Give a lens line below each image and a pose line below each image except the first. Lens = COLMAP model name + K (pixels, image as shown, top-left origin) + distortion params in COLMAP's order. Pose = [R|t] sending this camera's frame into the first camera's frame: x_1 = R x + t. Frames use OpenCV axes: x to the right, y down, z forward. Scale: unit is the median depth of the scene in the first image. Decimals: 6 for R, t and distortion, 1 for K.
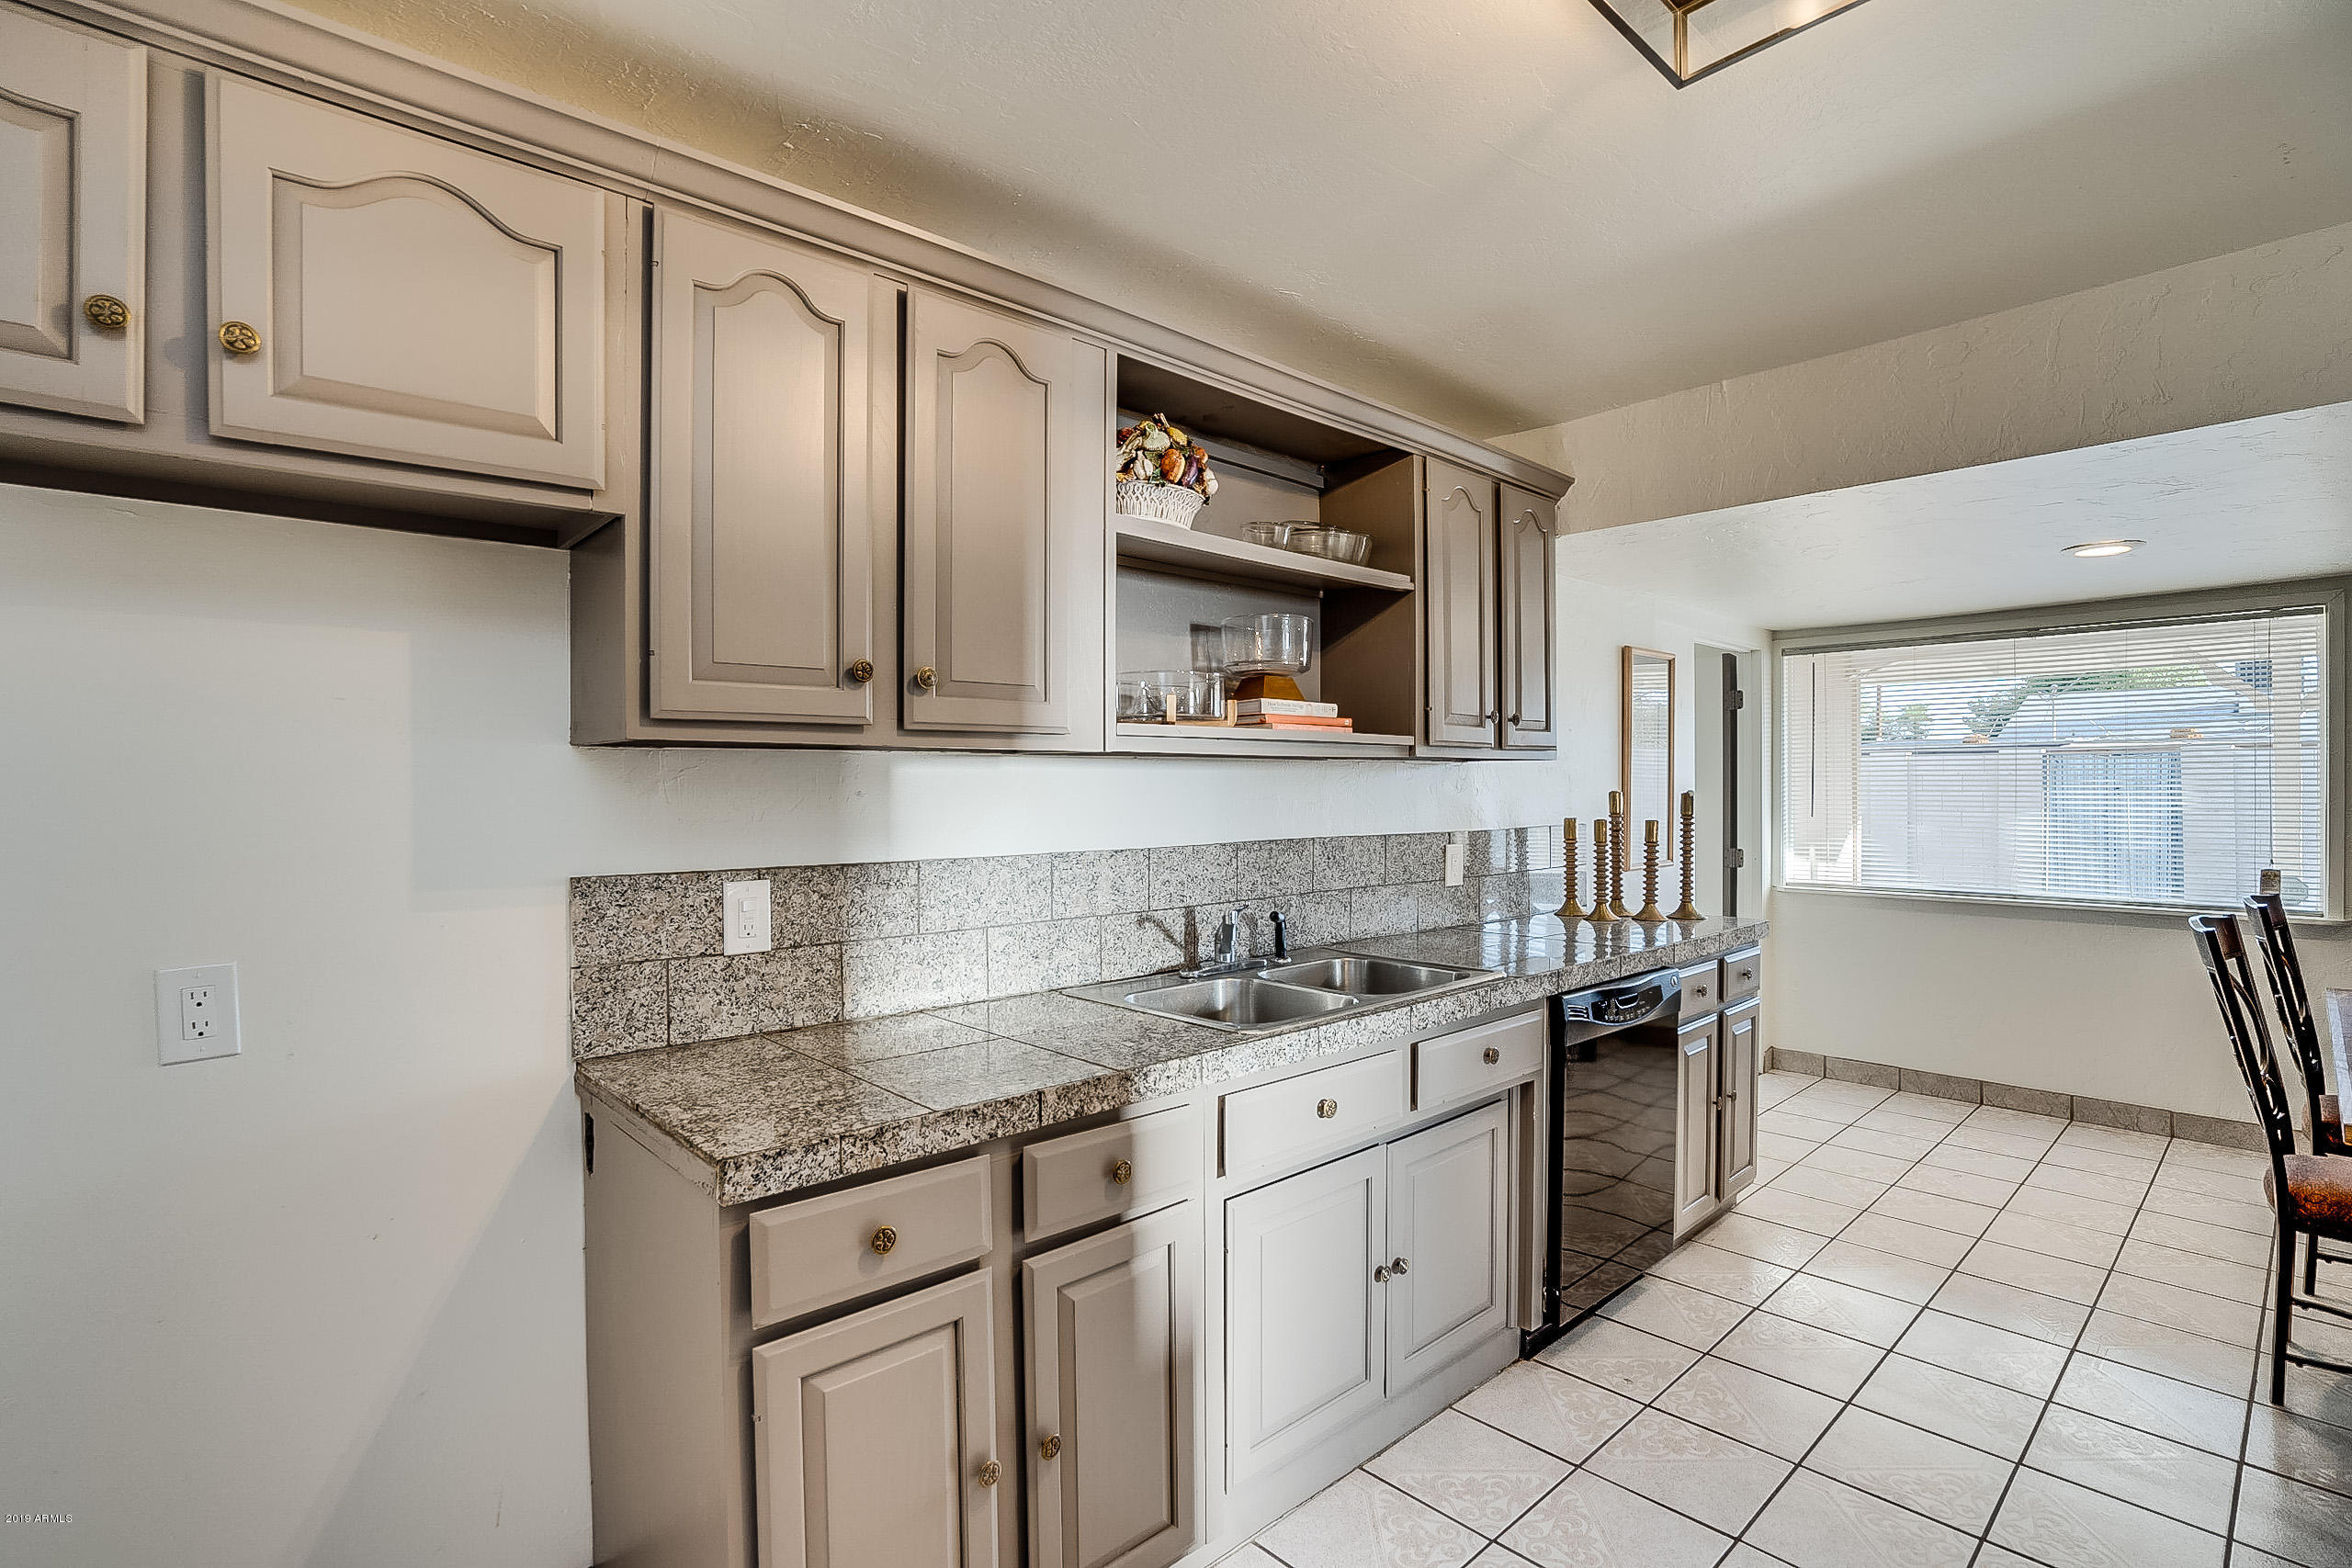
lens RADIAL K [[1090.0, 0, 1176.0], [0, 1090.0, 784.0], [0, 0, 1]] dist [-0.068788, 0.025017]
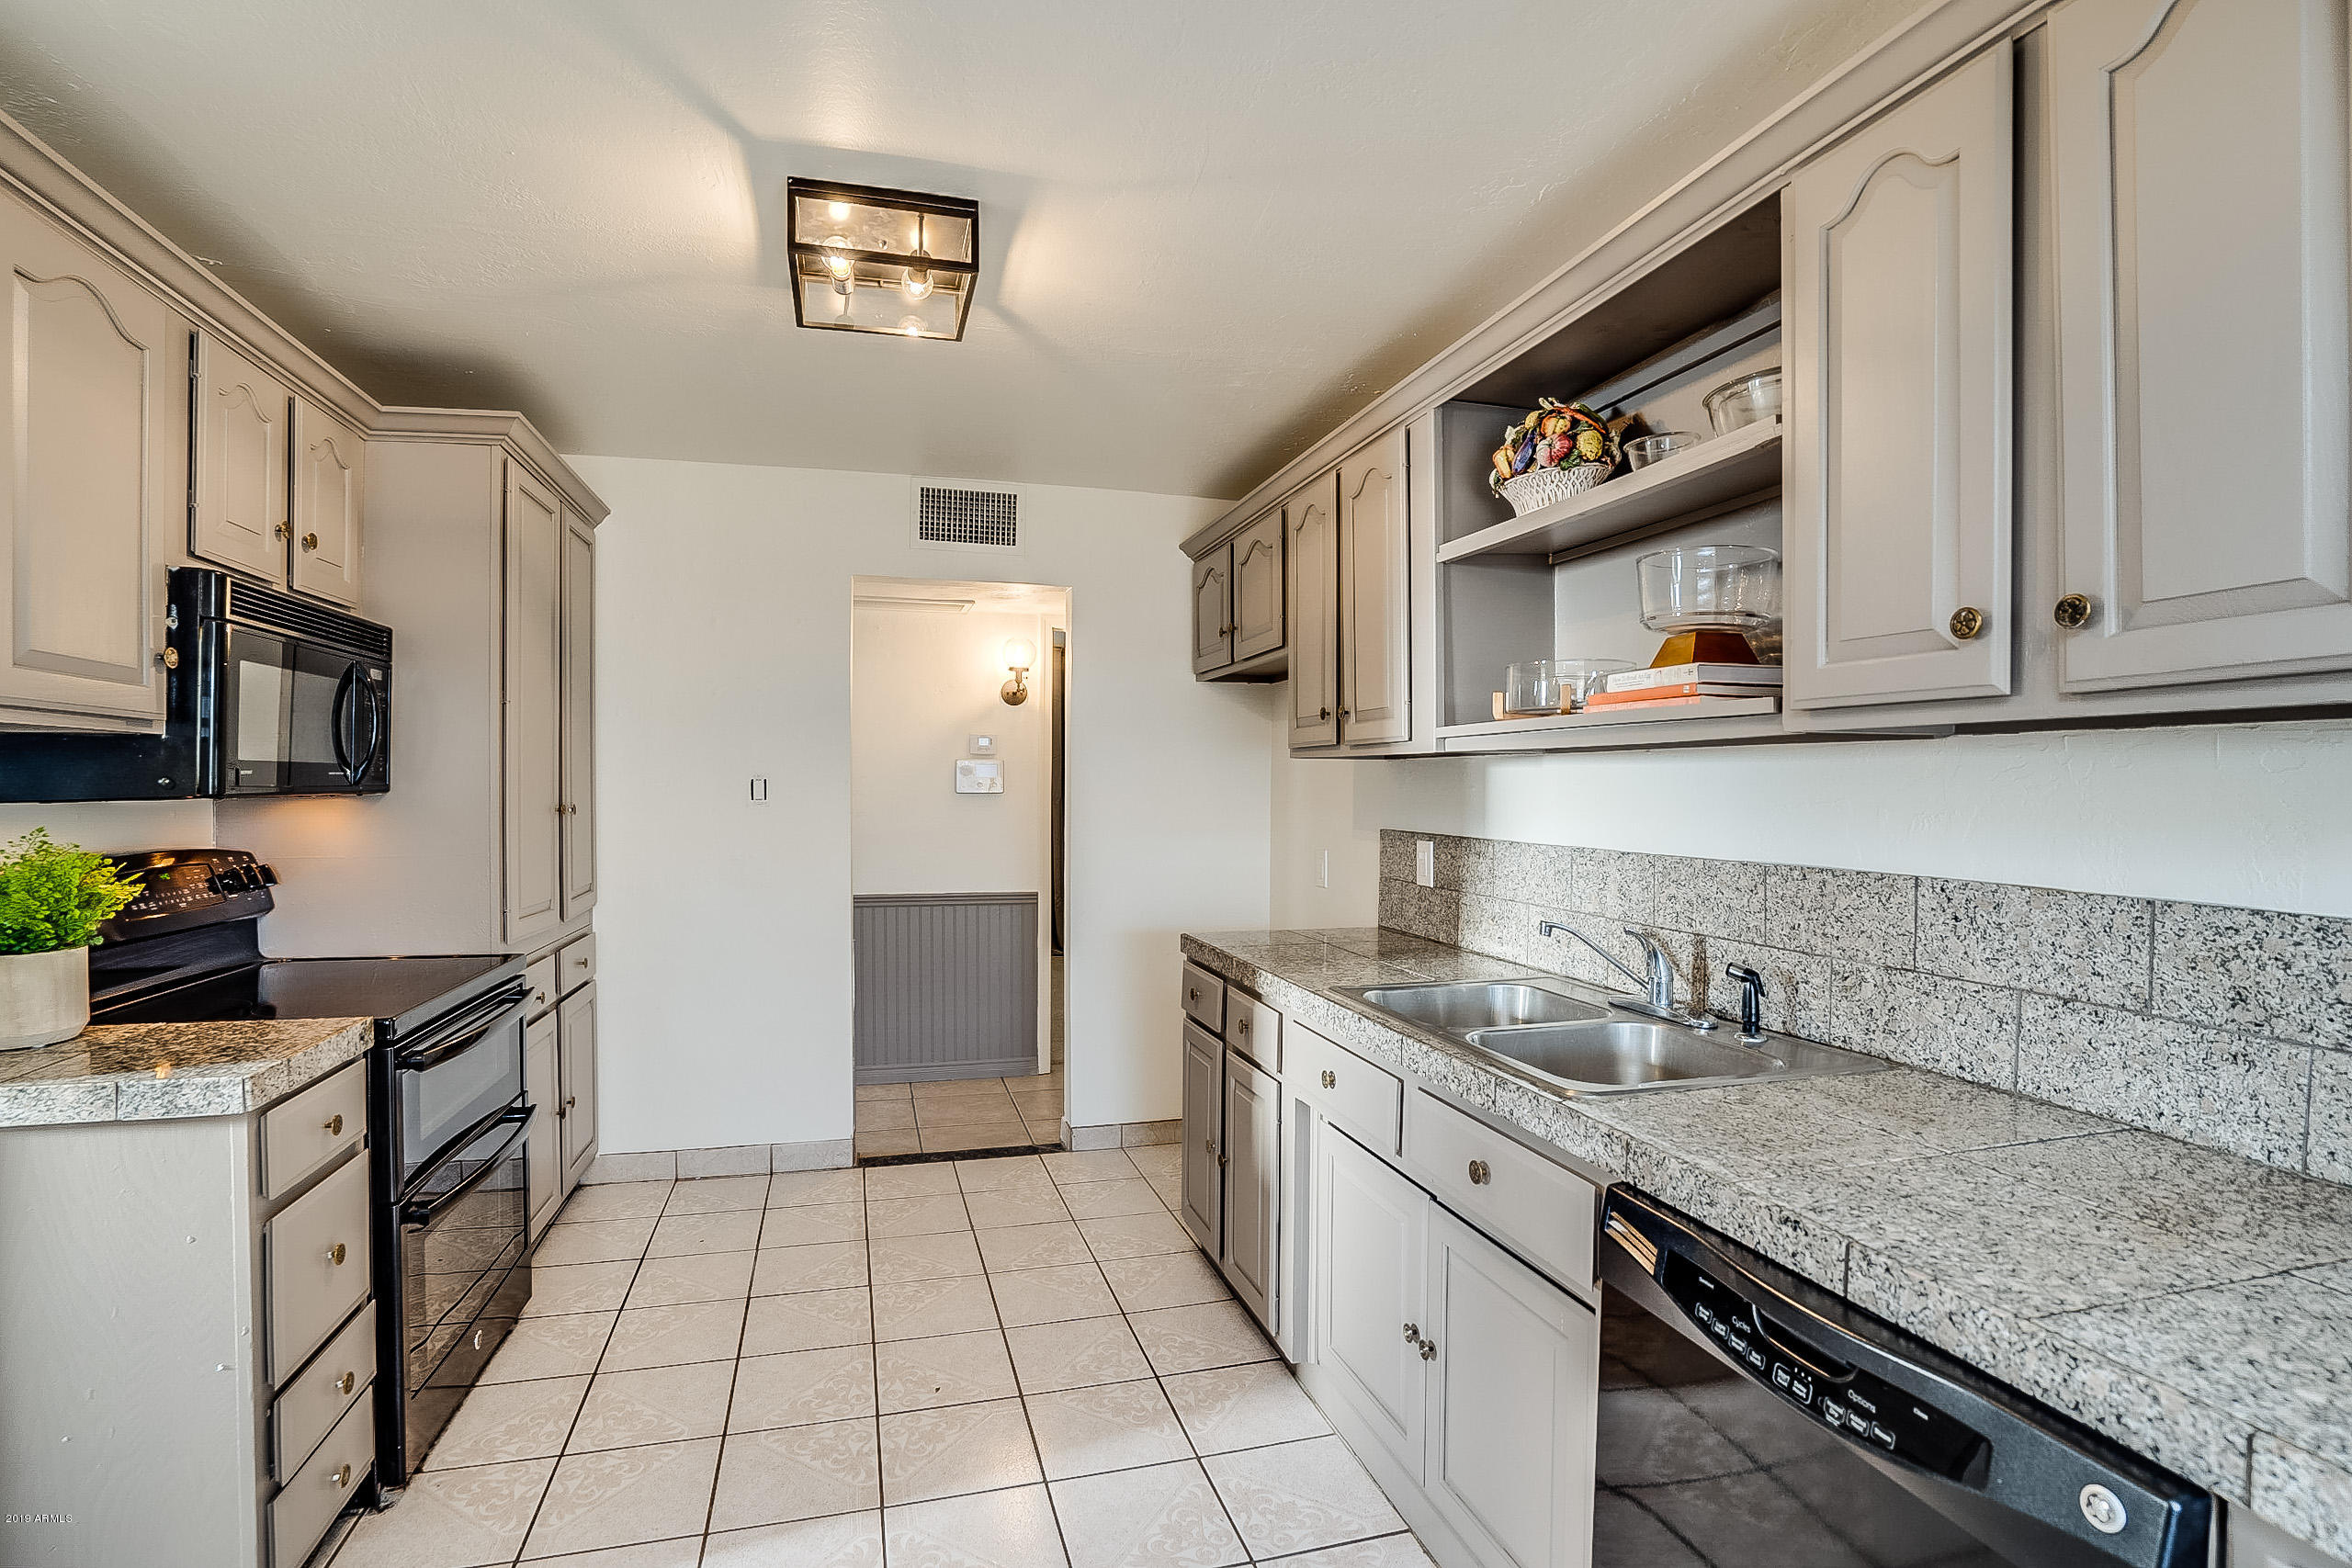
lens RADIAL K [[1091.0, 0, 1142.6], [0, 1091.0, 796.3], [0, 0, 1]] dist [-0.062517, 0.024150]
pose [[-0.453324, 0.017699, -0.891170, 0.996572], [0.004446, 0.999835, 0.017595, -0.004644], [0.891335, 0.004014, -0.453328, 1.106453]]
